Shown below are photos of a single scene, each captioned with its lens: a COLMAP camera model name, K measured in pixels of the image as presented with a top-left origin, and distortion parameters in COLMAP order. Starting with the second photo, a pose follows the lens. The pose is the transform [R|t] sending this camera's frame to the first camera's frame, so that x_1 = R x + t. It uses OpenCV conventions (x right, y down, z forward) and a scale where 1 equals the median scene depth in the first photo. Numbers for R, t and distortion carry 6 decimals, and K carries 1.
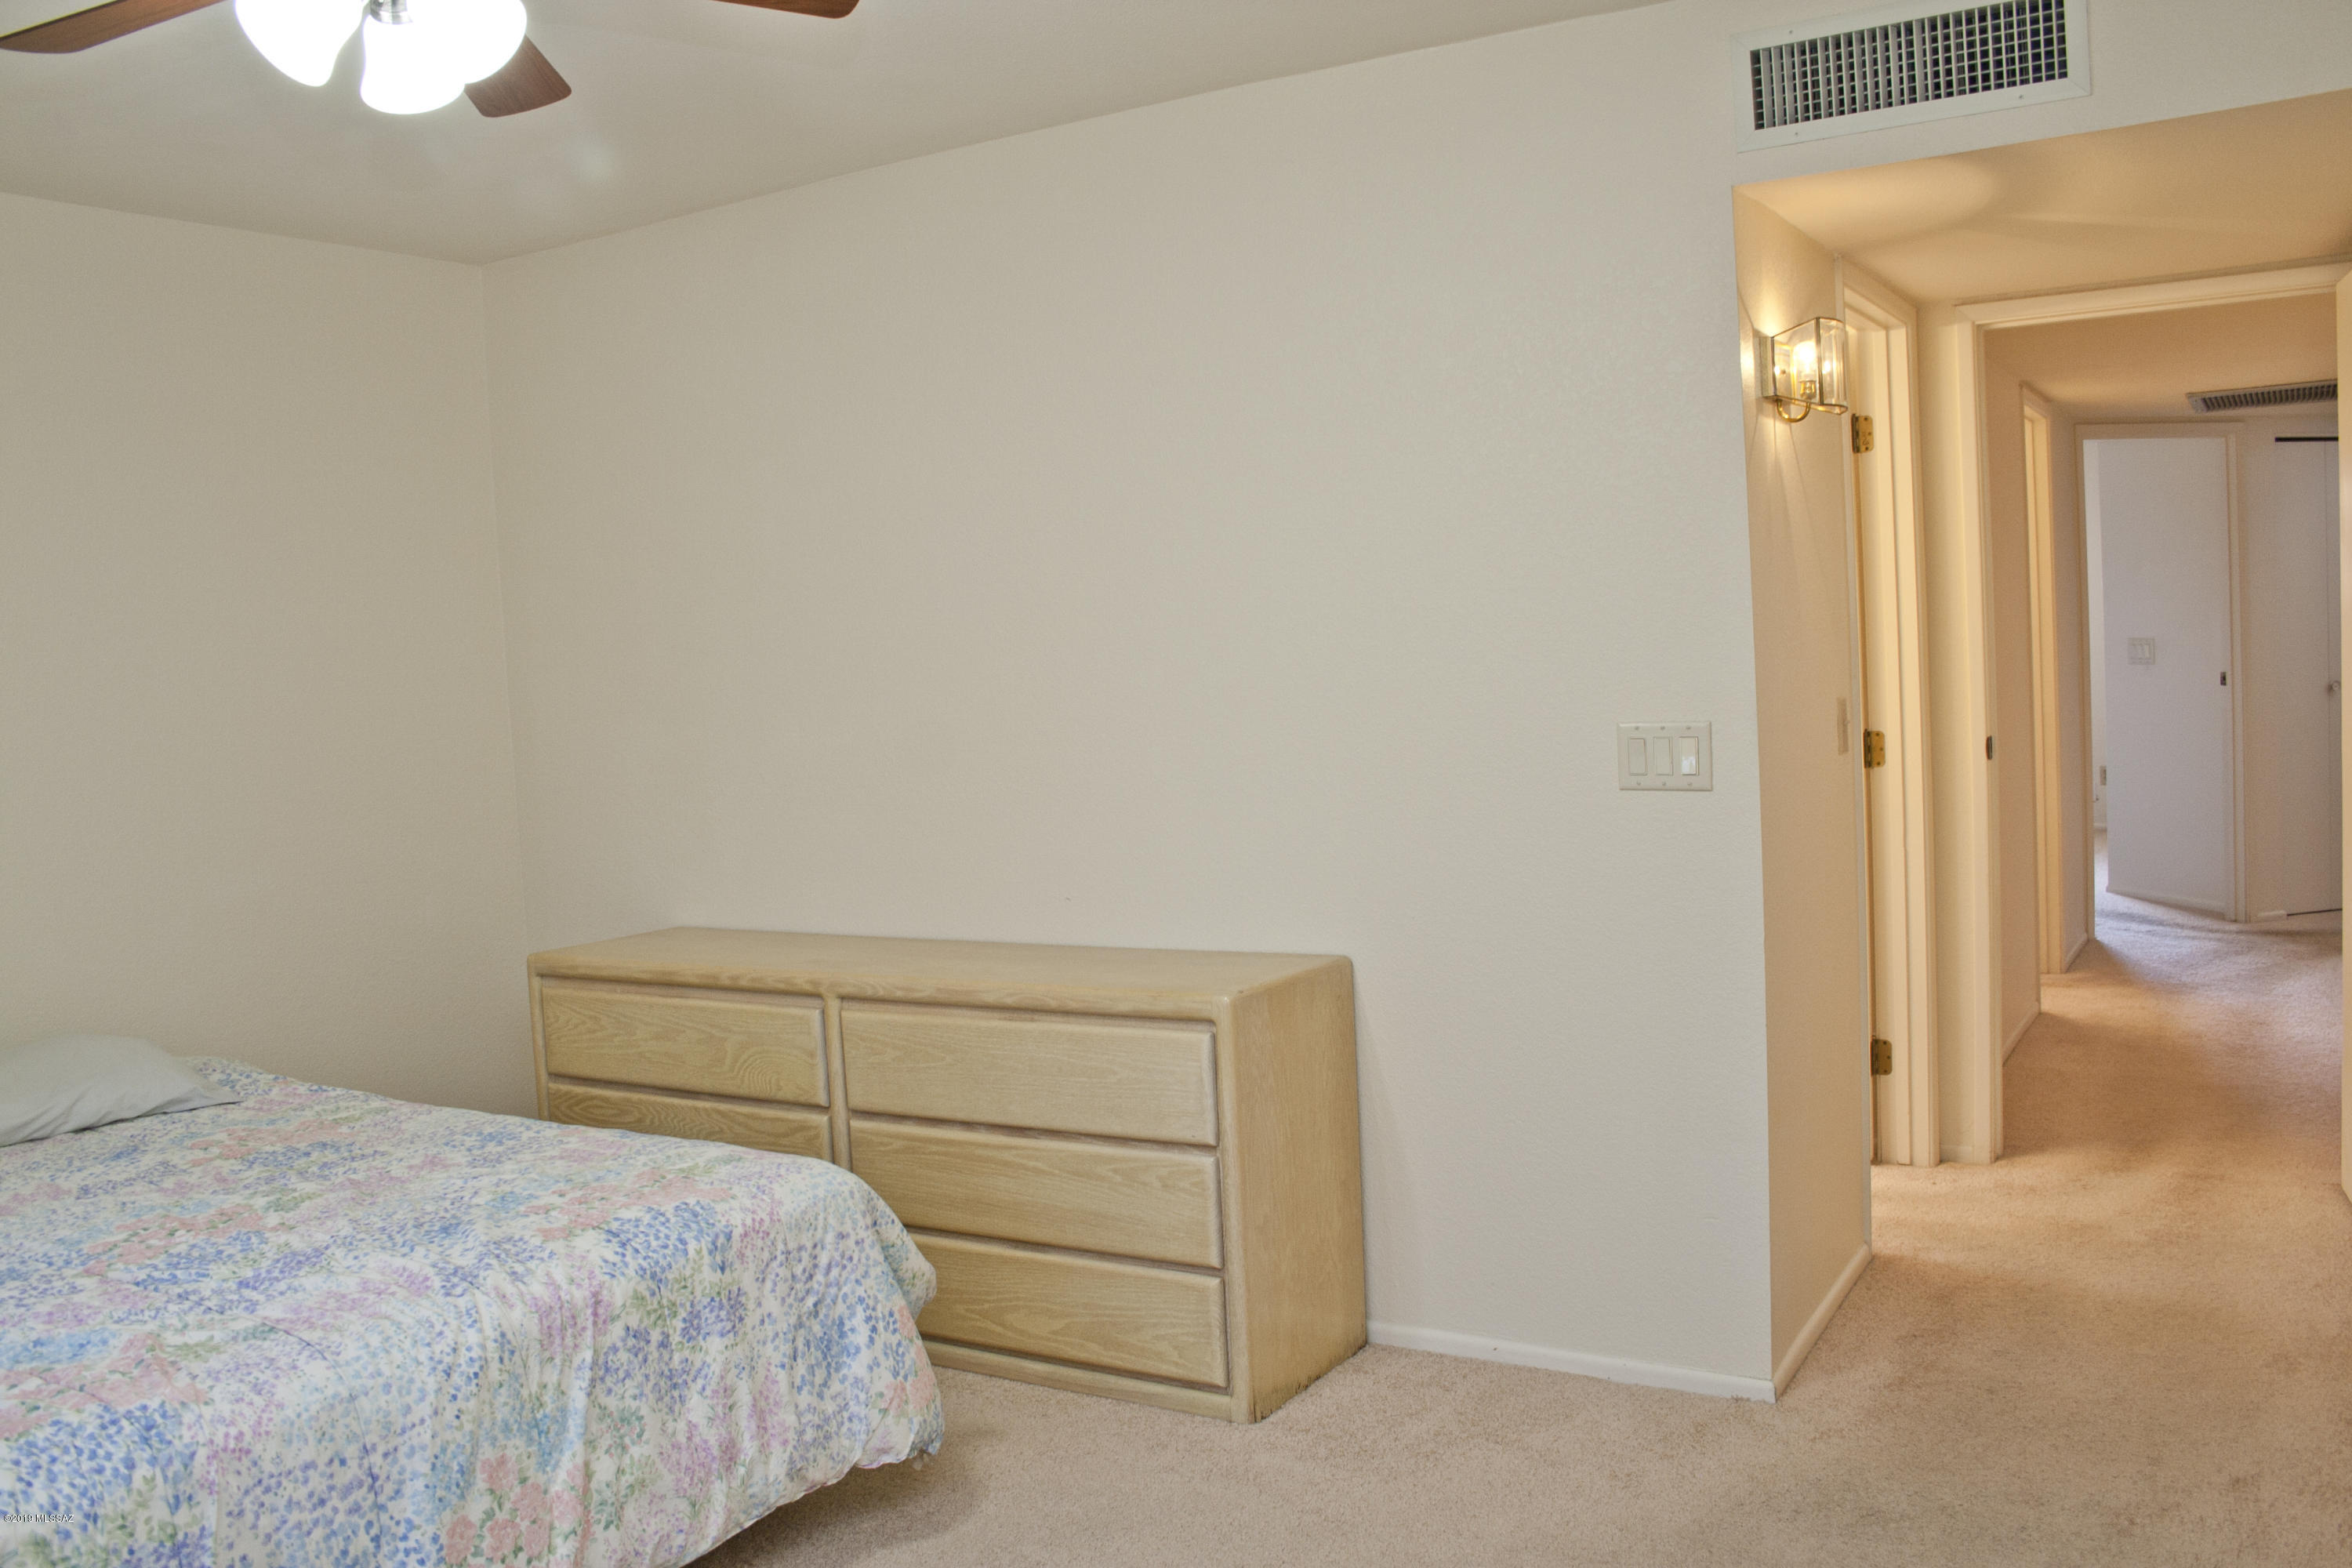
lens RADIAL K [[1898.4, 0, 1176.0], [0, 1898.4, 784.0], [0, 0, 1]] dist [-0.168892, 0.133942]
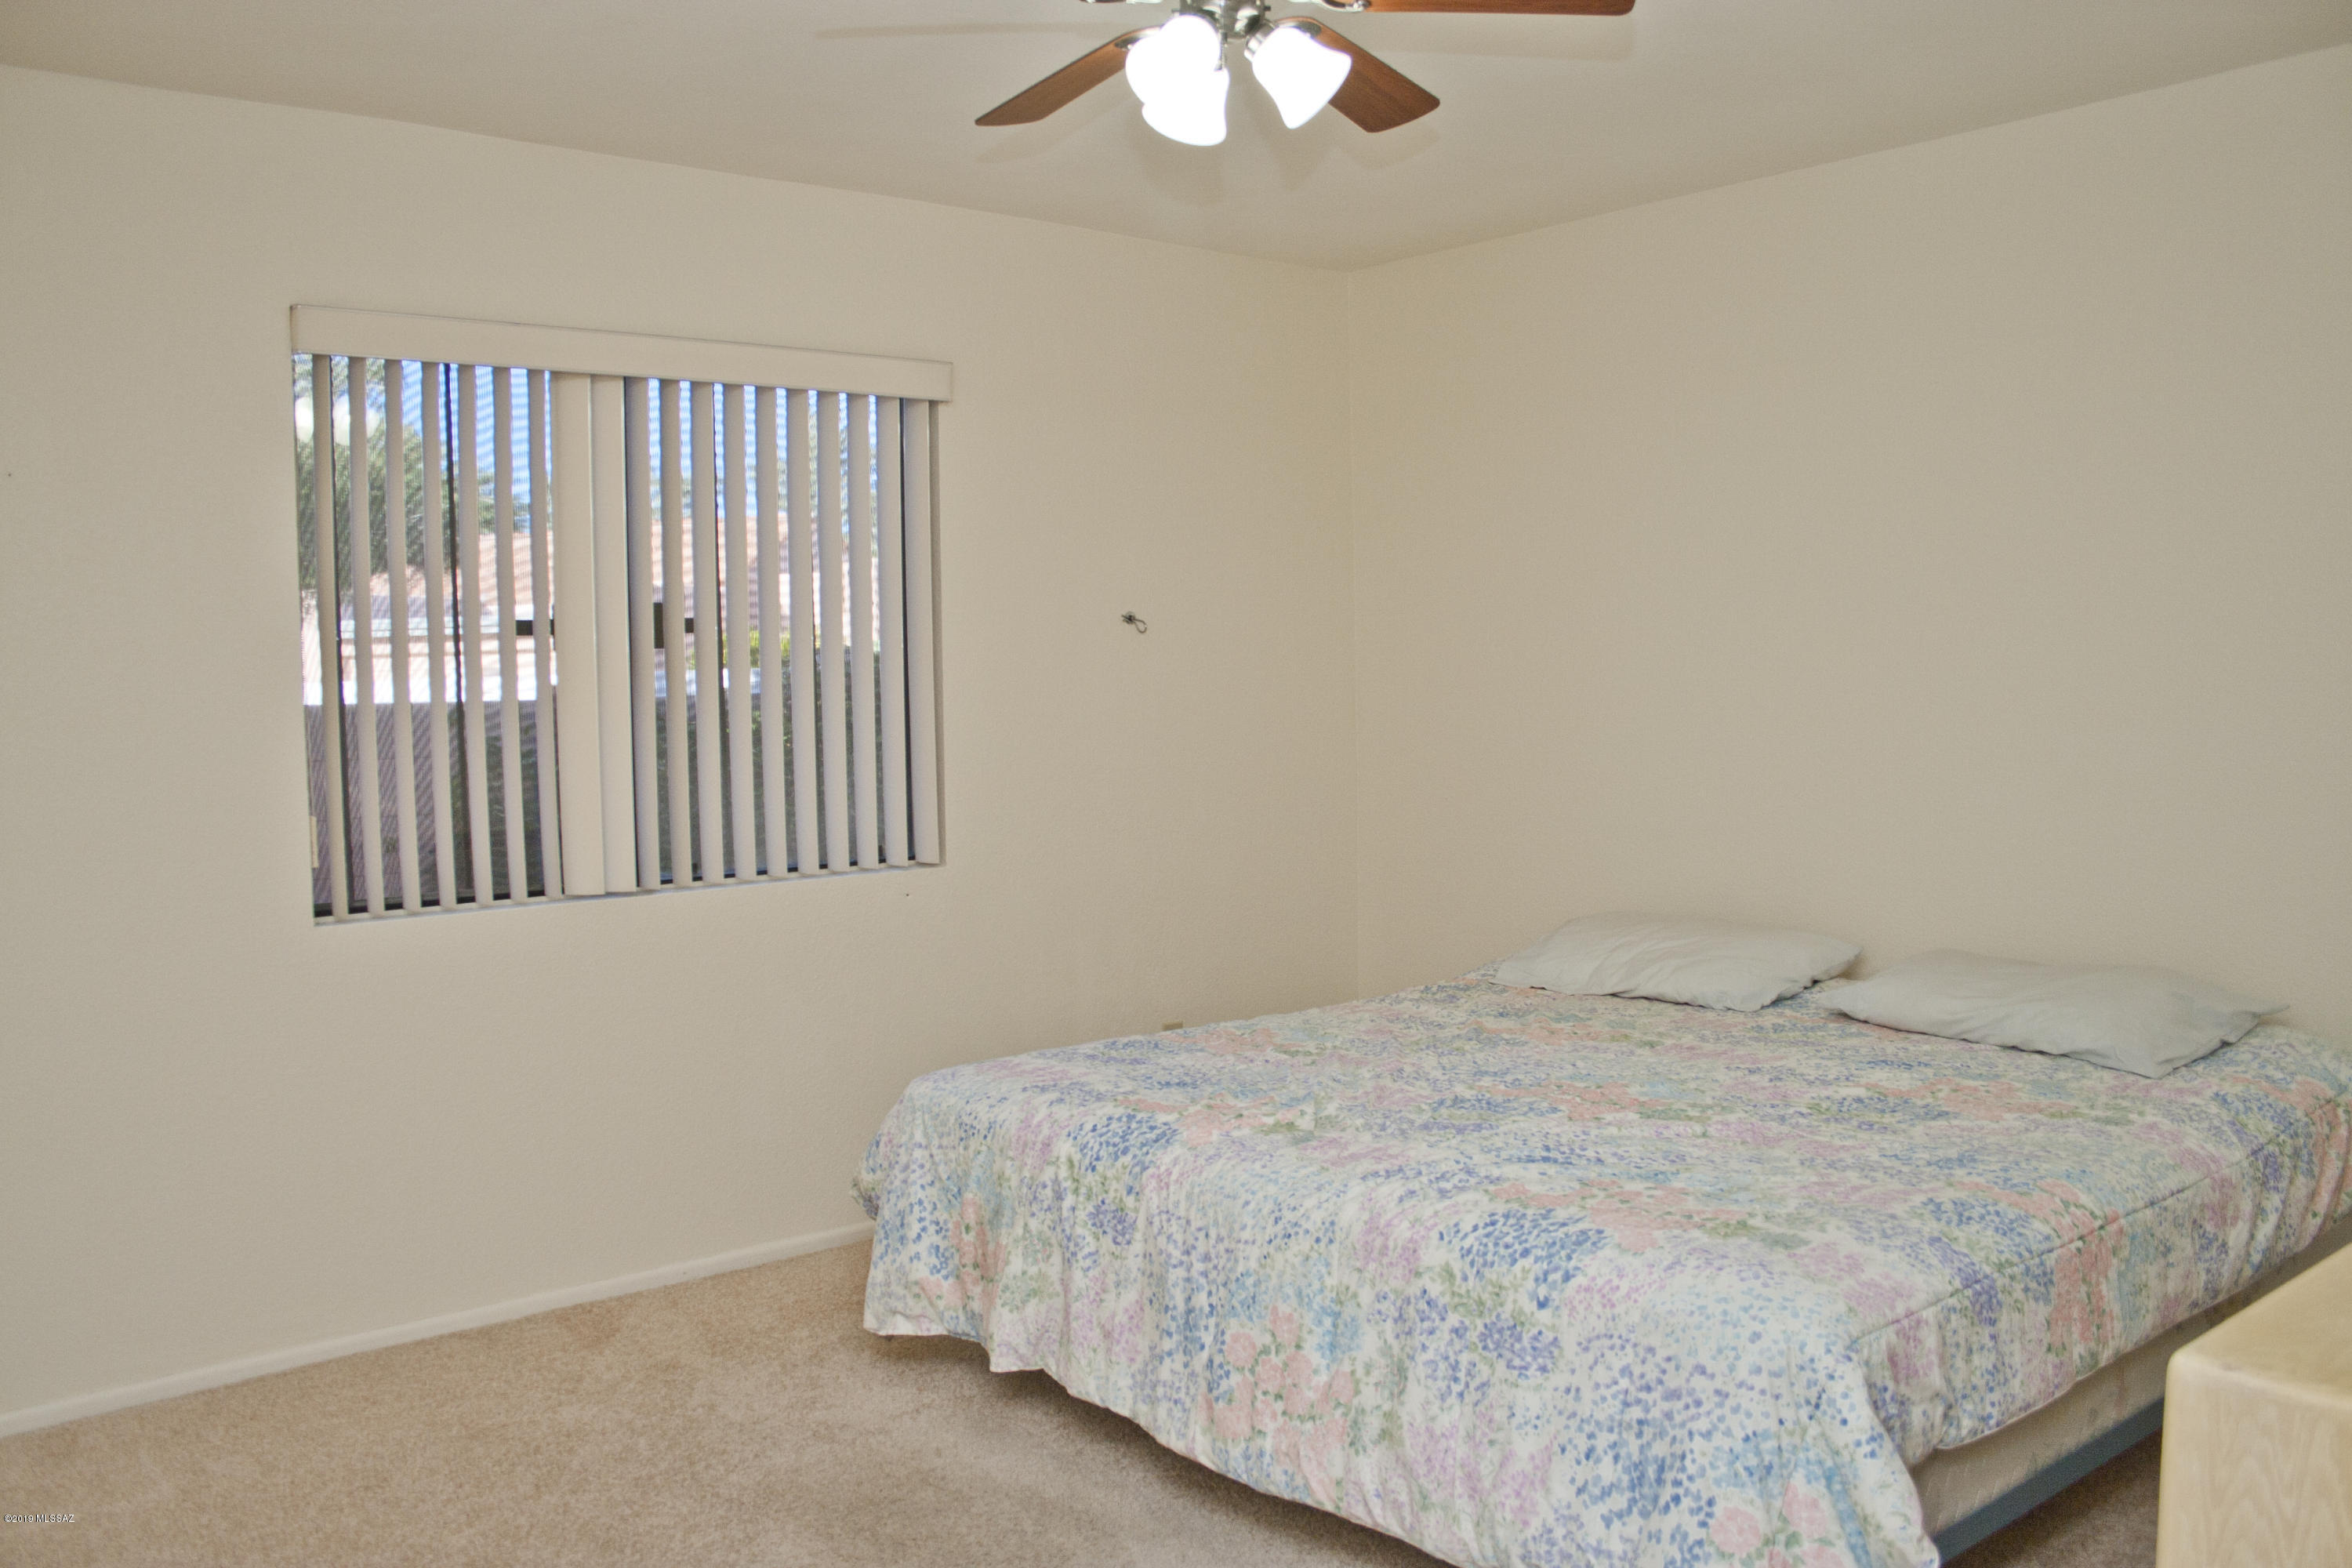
lens RADIAL K [[1898.4, 0, 1176.0], [0, 1898.4, 784.0], [0, 0, 1]] dist [-0.168892, 0.133942]
pose [[-0.282218, 0.137616, -0.949429, 0.615534], [-0.025308, 0.988246, 0.150766, -0.111223], [0.959016, 0.066577, -0.275418, 1.082711]]
